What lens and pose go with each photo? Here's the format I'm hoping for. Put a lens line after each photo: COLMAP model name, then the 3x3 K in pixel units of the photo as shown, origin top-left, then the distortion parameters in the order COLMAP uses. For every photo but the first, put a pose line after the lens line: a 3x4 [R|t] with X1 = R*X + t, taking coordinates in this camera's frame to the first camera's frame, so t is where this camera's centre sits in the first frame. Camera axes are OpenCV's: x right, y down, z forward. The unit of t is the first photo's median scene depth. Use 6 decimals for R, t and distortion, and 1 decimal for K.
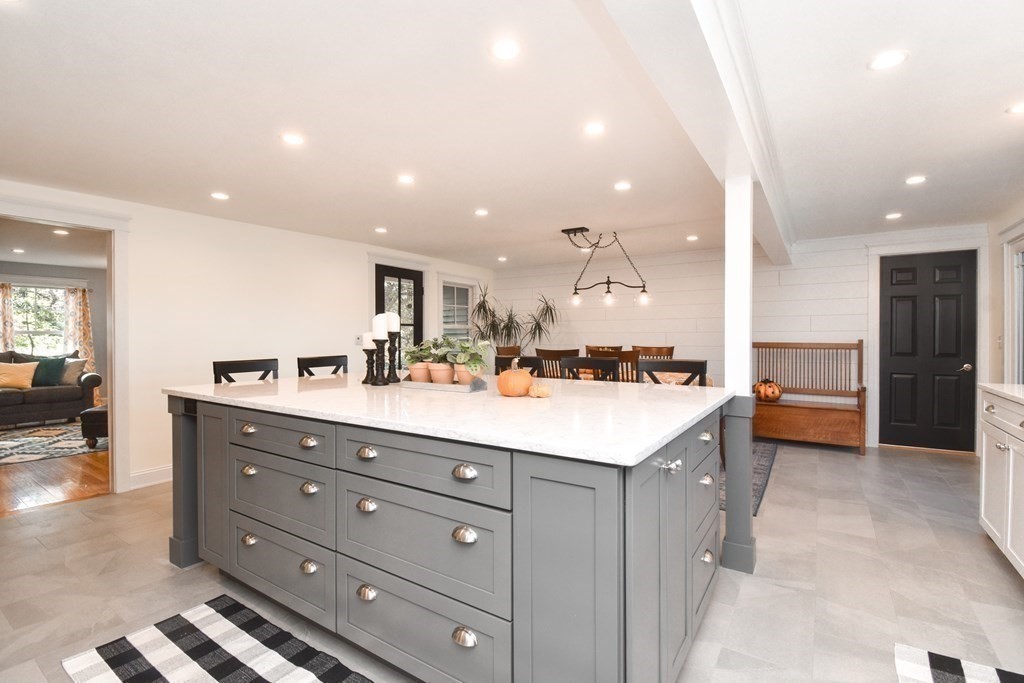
lens RADIAL K [[465.2, 0, 516.5], [0, 465.2, 337.5], [0, 0, 1]] dist [0.014393, -0.023499]
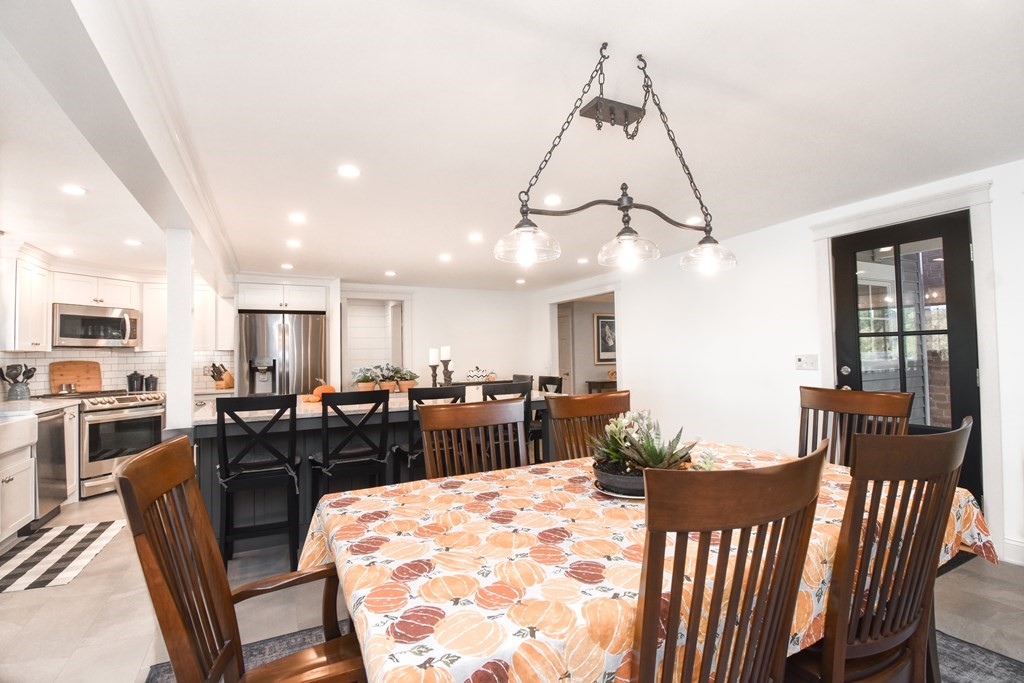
lens RADIAL K [[477.2, 0, 518.7], [0, 477.2, 338.2], [0, 0, 1]] dist [0.016848, -0.025504]
pose [[-0.497742, -0.016381, -0.867170, 0.489078], [0.017926, 0.999414, -0.029169, -0.017481], [0.867140, -0.030063, -0.497157, 1.040523]]
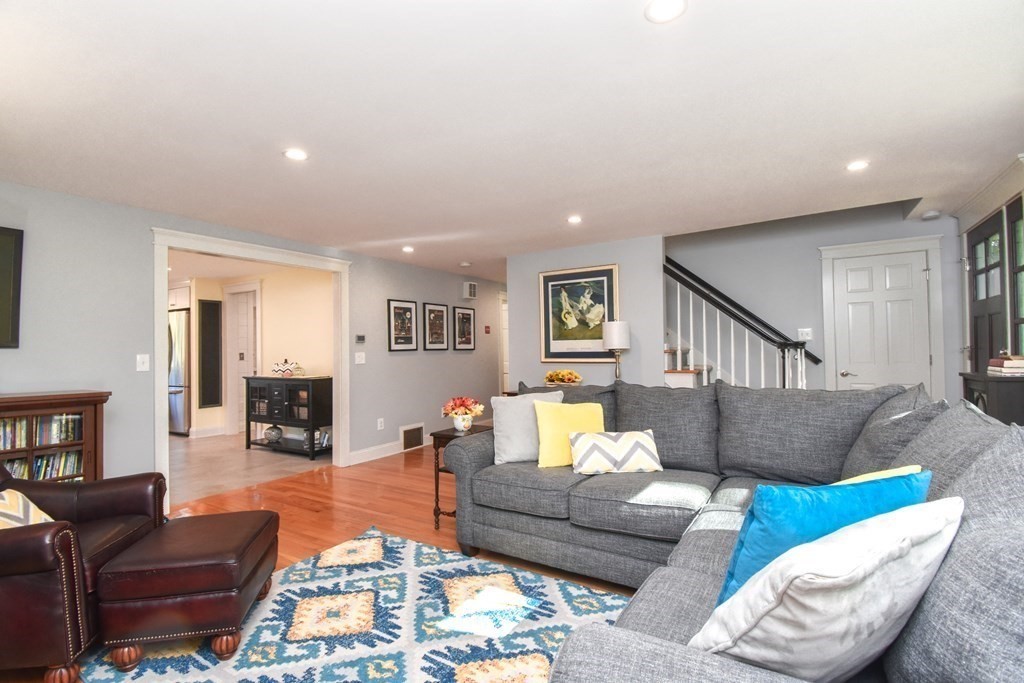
lens RADIAL K [[465.2, 0, 516.5], [0, 465.2, 337.5], [0, 0, 1]] dist [0.014393, -0.023499]
pose [[-0.999328, 0.018055, -0.031887, -1.102955], [0.018558, 0.999707, -0.015557, -0.003960], [0.031597, -0.016138, -0.999370, 1.395304]]
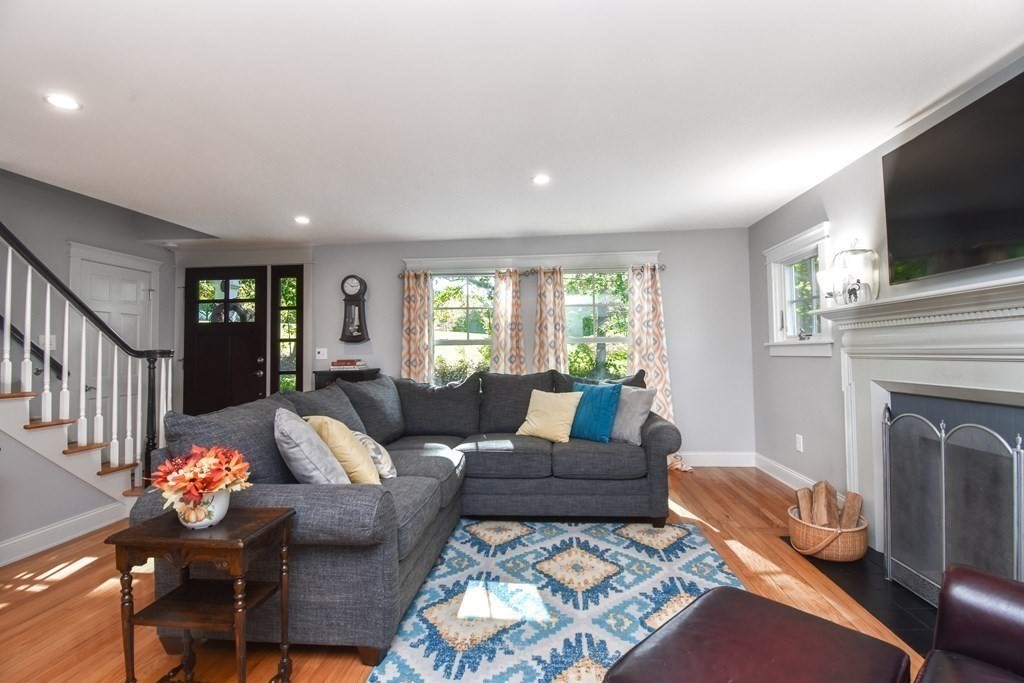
lens RADIAL K [[460.4, 0, 519.4], [0, 460.4, 339.1], [0, 0, 1]] dist [0.015816, -0.023156]
pose [[0.485033, -0.032892, -0.873877, -0.719273], [0.010240, 0.999437, -0.031935, 0.009486], [0.874436, 0.006541, 0.485097, 0.803915]]
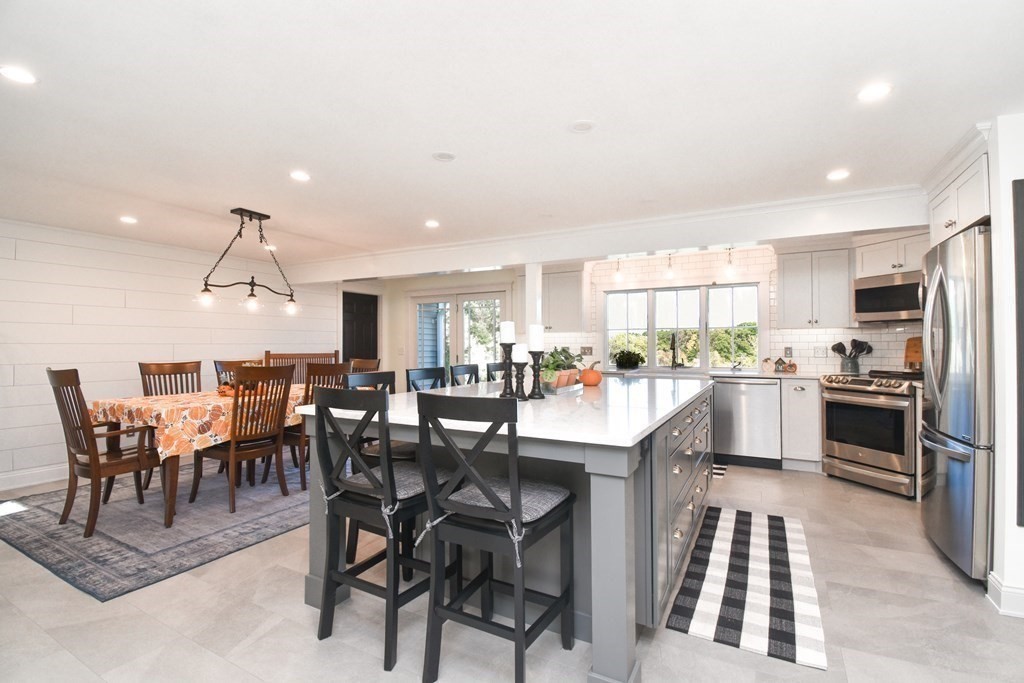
lens RADIAL K [[465.2, 0, 516.5], [0, 465.2, 337.5], [0, 0, 1]] dist [0.014393, -0.023499]
pose [[-0.082264, 0.019492, 0.996420, -0.640722], [0.006633, 0.999797, -0.019011, -0.002958], [-0.996589, 0.005046, -0.082376, 0.570623]]
